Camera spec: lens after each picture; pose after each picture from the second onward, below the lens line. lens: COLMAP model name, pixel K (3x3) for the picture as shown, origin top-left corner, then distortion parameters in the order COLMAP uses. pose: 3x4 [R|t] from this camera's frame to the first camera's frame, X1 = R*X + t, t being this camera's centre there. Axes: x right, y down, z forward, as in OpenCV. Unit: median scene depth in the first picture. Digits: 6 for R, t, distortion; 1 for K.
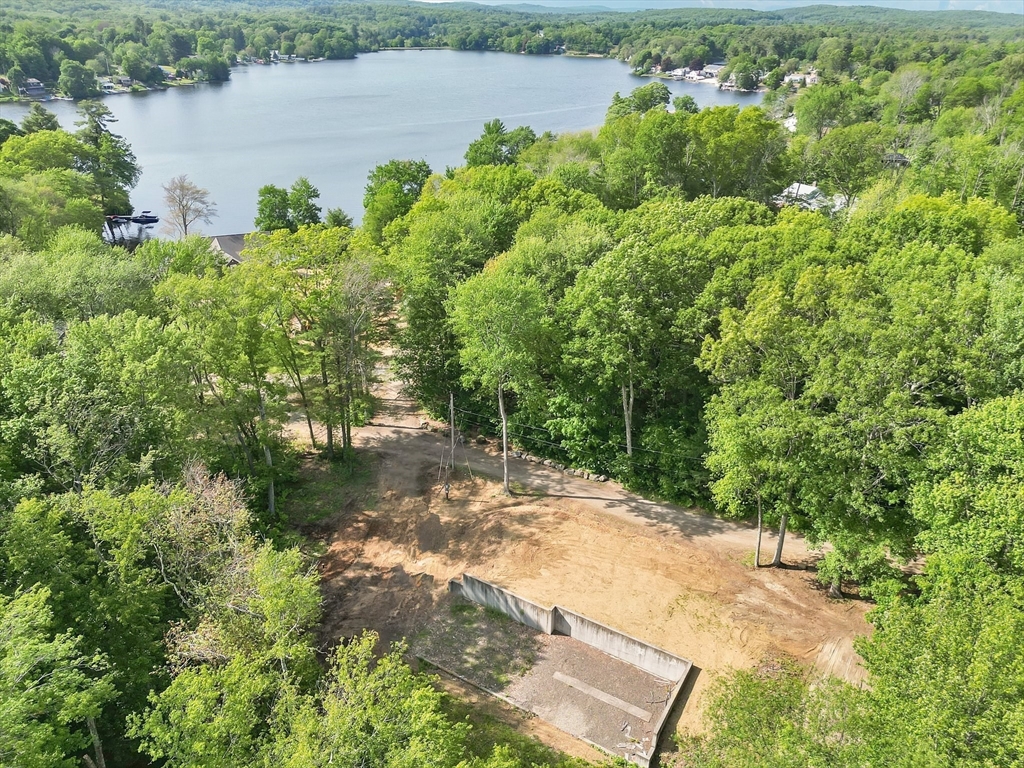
lens RADIAL K [[791.1, 0, 515.1], [0, 791.1, 354.2], [0, 0, 1]] dist [0.030034, -0.017378]
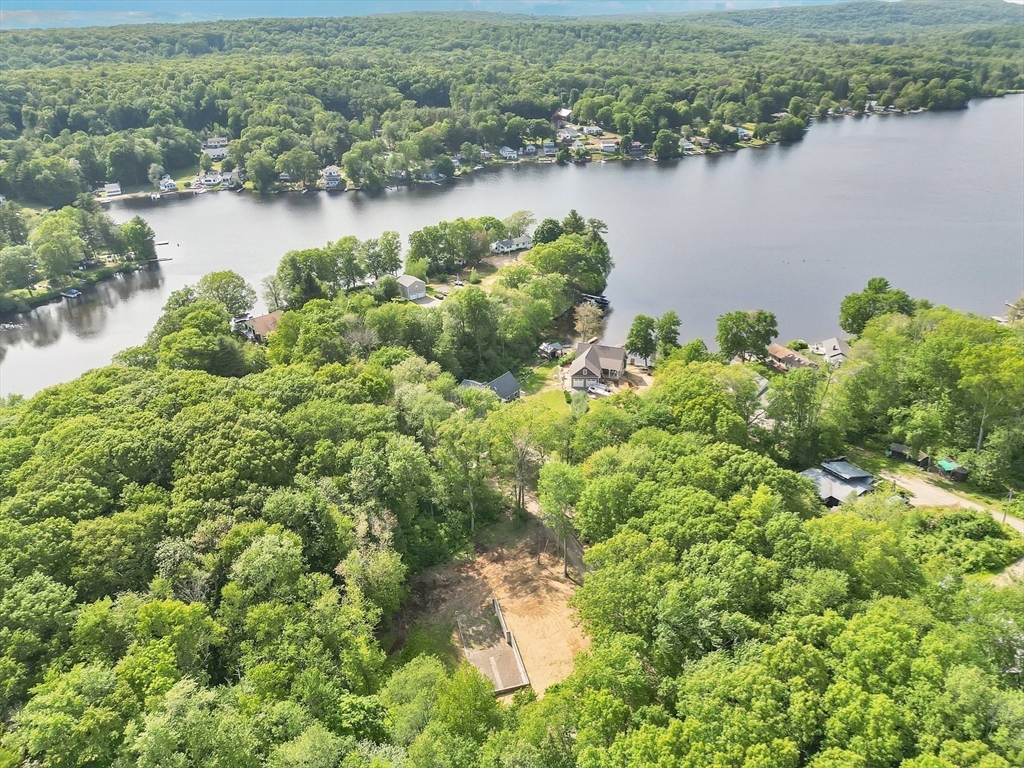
lens RADIAL K [[748.7, 0, 491.9], [0, 748.7, 338.7], [0, 0, 1]] dist [0.046300, -0.035747]
pose [[0.704703, 0.254109, -0.662436, 0.899586], [-0.254723, 0.962030, 0.098058, -0.486992], [0.662200, 0.099636, 0.742673, -0.483066]]
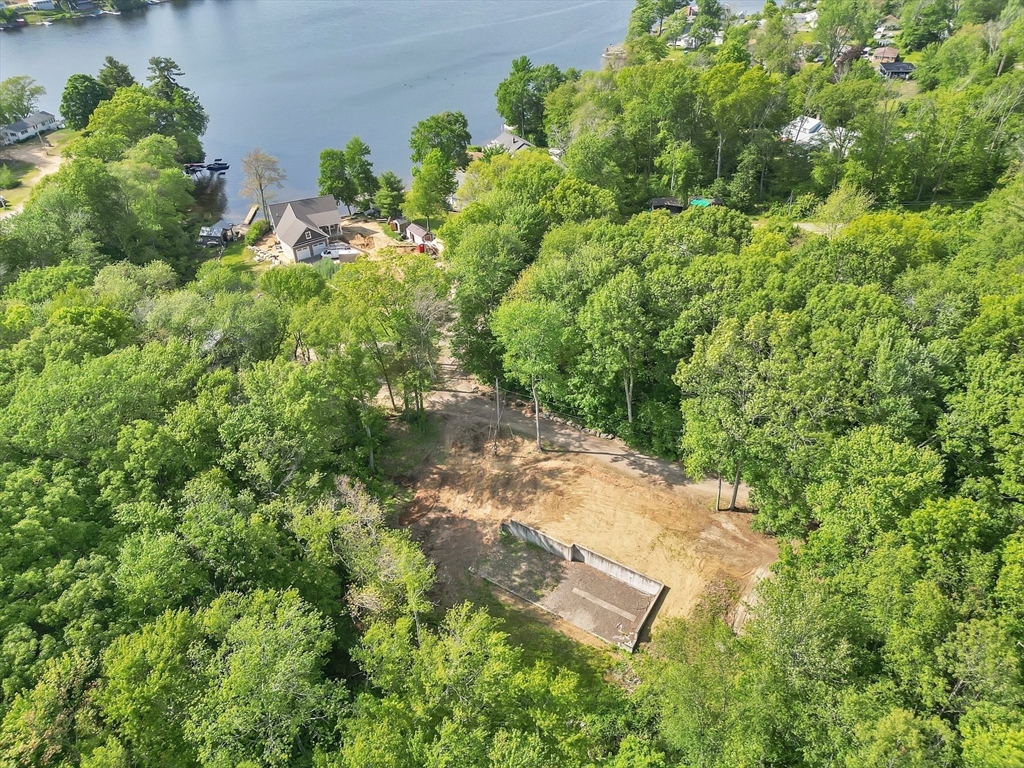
lens RADIAL K [[748.7, 0, 508.3], [0, 748.7, 362.2], [0, 0, 1]] dist [0.046300, -0.035747]
pose [[0.998689, -0.013438, -0.049391, 0.002018], [0.022151, 0.983357, 0.180331, -0.208019], [0.046145, -0.181189, 0.982365, -0.244634]]
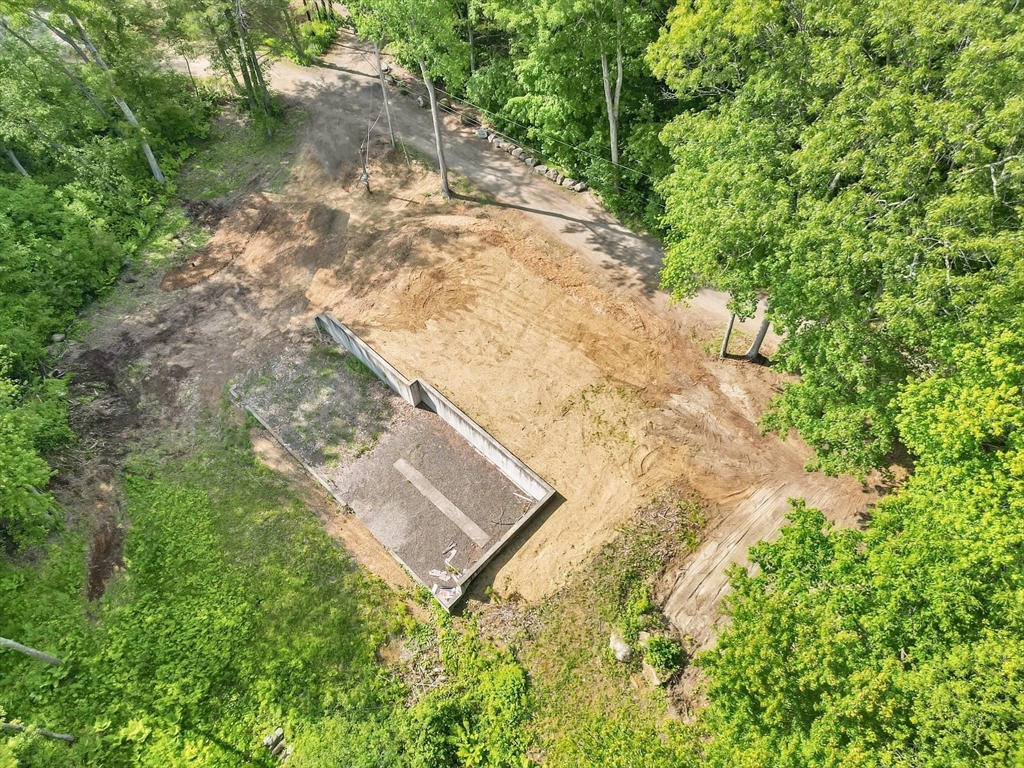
lens RADIAL K [[748.7, 0, 501.5], [0, 748.7, 391.1], [0, 0, 1]] dist [0.046300, -0.035747]
pose [[0.971316, 0.171374, -0.164852, 0.195748], [-0.059099, 0.845486, 0.530717, -0.048452], [0.230331, -0.505752, 0.831362, 0.317240]]
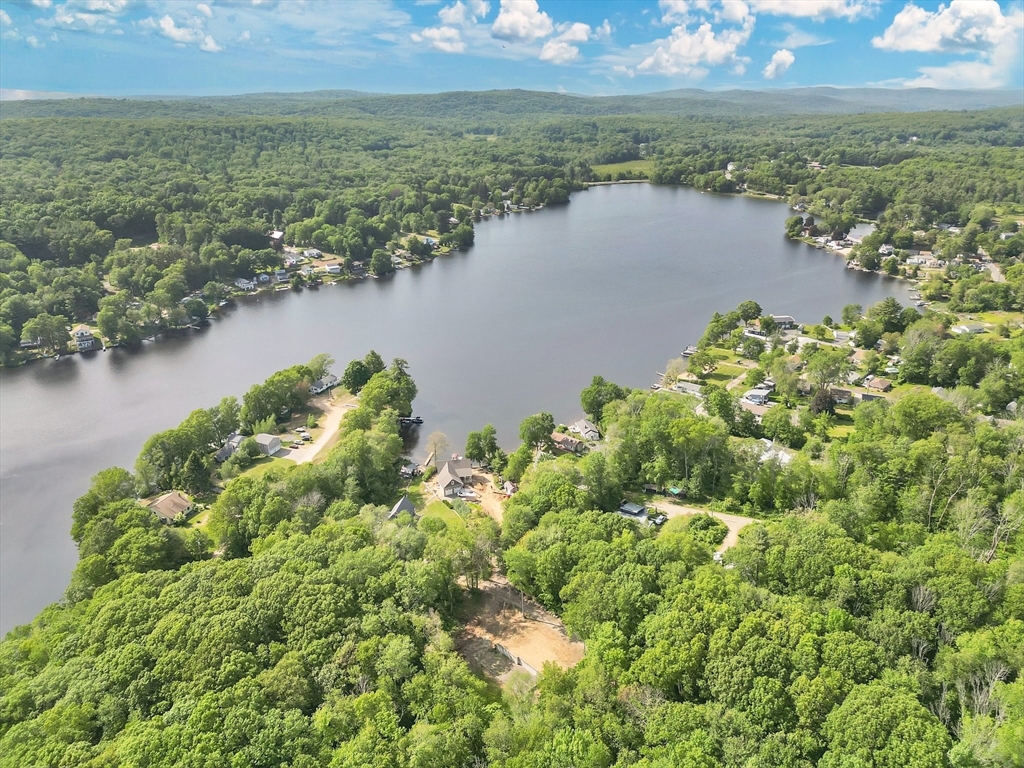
lens RADIAL K [[748.7, 0, 510.6], [0, 748.7, 285.7], [0, 0, 1]] dist [0.046300, -0.035747]
pose [[0.957470, 0.042840, -0.285334, 0.724652], [-0.085184, 0.986806, -0.137689, -0.687306], [0.275670, 0.156139, 0.948486, -1.993414]]
